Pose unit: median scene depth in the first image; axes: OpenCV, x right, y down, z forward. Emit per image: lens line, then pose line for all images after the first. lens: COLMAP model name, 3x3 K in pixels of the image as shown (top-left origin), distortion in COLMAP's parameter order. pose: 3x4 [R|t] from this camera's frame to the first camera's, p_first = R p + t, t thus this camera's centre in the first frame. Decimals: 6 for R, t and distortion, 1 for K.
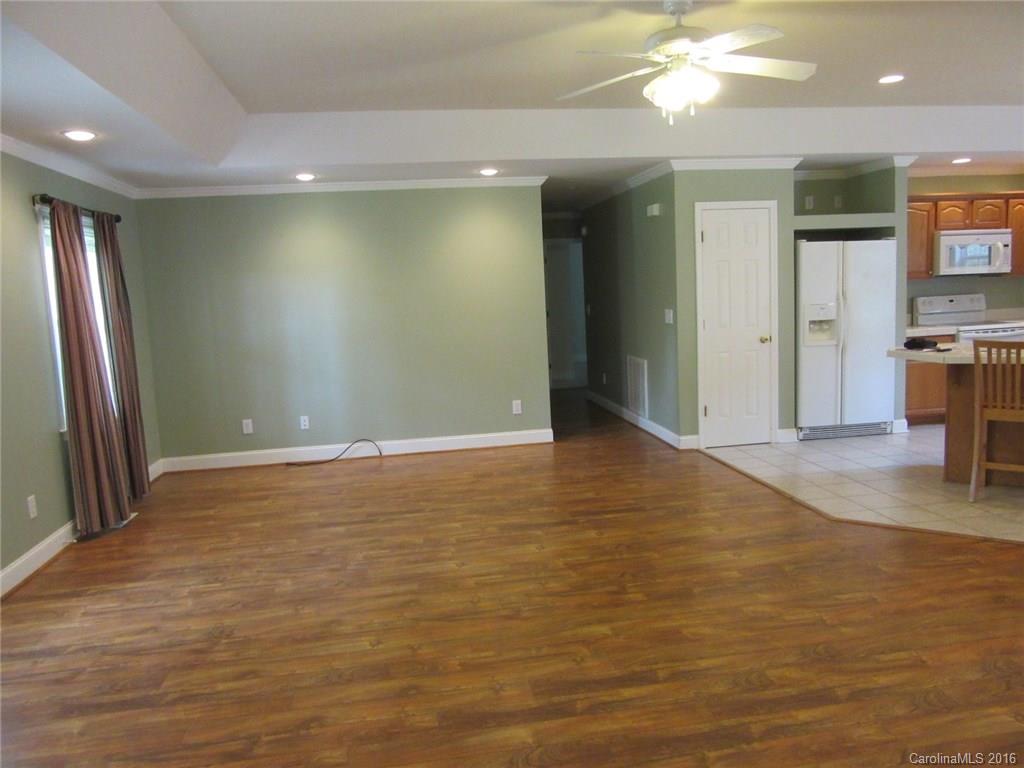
lens RADIAL K [[767.2, 0, 511.8], [0, 767.2, 381.2], [0, 0, 1]] dist [-0.039682, 0.032277]
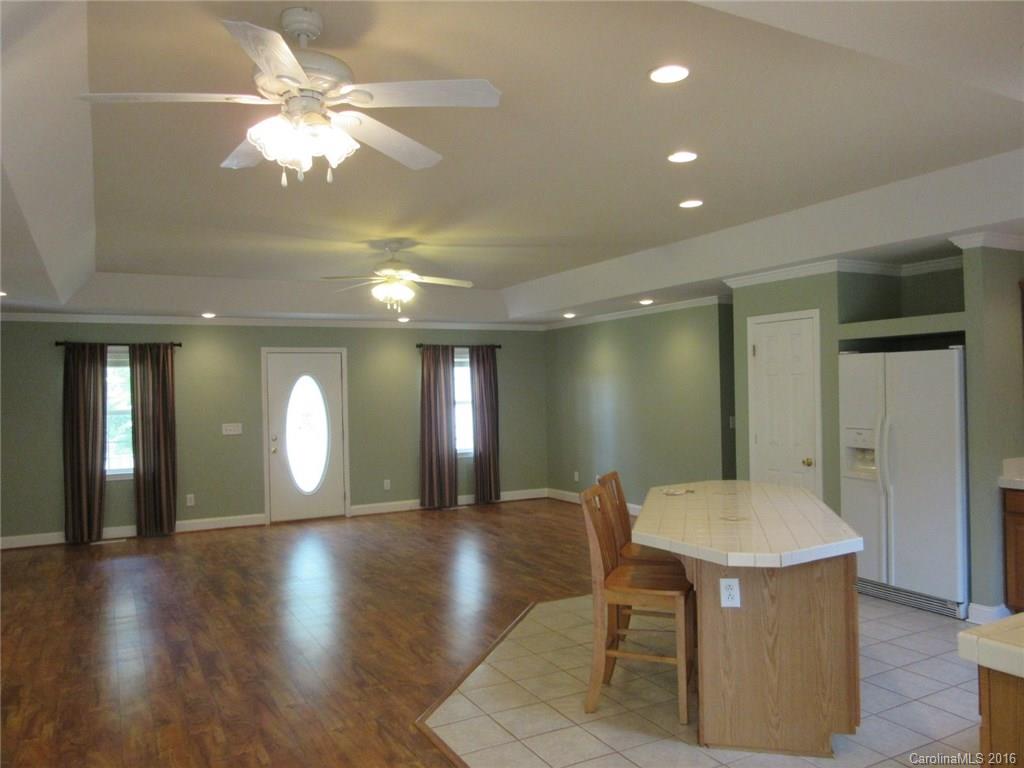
lens RADIAL K [[767.2, 0, 511.8], [0, 767.2, 381.2], [0, 0, 1]] dist [-0.039682, 0.032277]
pose [[0.334621, 0.029168, -0.941901, 1.034770], [-0.106869, 0.994247, -0.007177, -0.103727], [0.936274, 0.103061, 0.335813, 0.356807]]
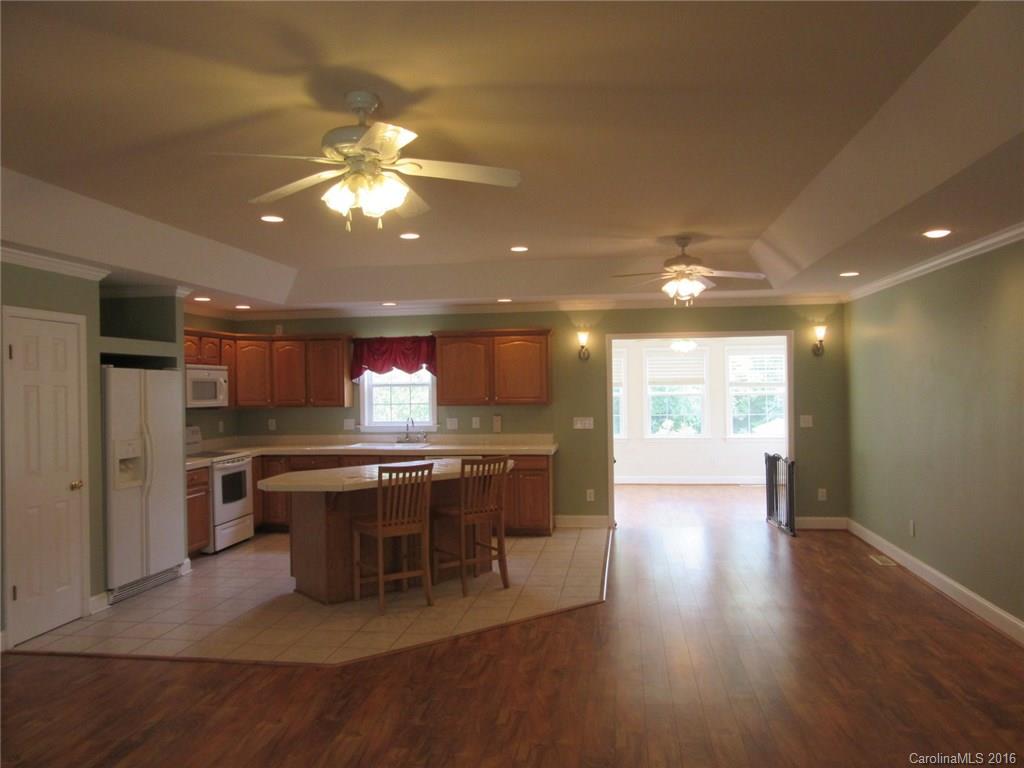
lens RADIAL K [[767.2, 0, 511.8], [0, 767.2, 381.2], [0, 0, 1]] dist [-0.039682, 0.032277]
pose [[0.295140, 0.047546, 0.954270, -0.288852], [0.116462, 0.989523, -0.085322, -0.041411], [-0.948330, 0.136318, 0.286511, 0.322808]]
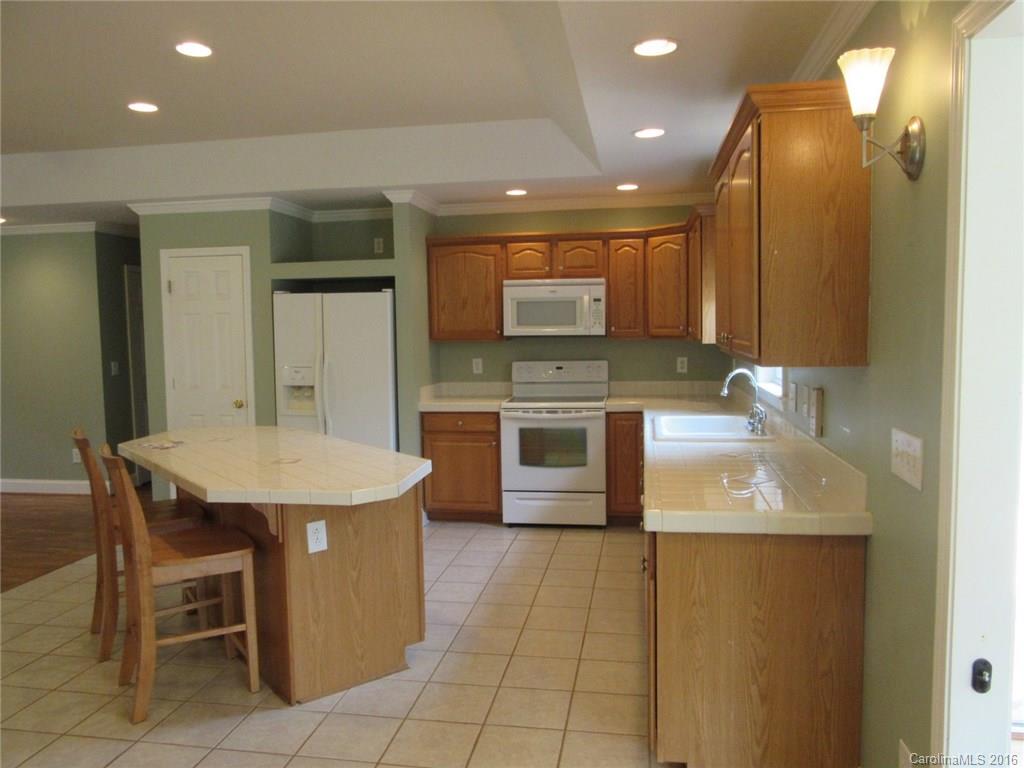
lens RADIAL K [[767.2, 0, 511.8], [0, 767.2, 381.2], [0, 0, 1]] dist [-0.039682, 0.032277]
pose [[0.948213, 0.054407, -0.312942, 0.881178], [-0.065296, 0.997567, -0.024411, -0.078379], [0.310852, 0.043581, 0.949459, 0.261431]]
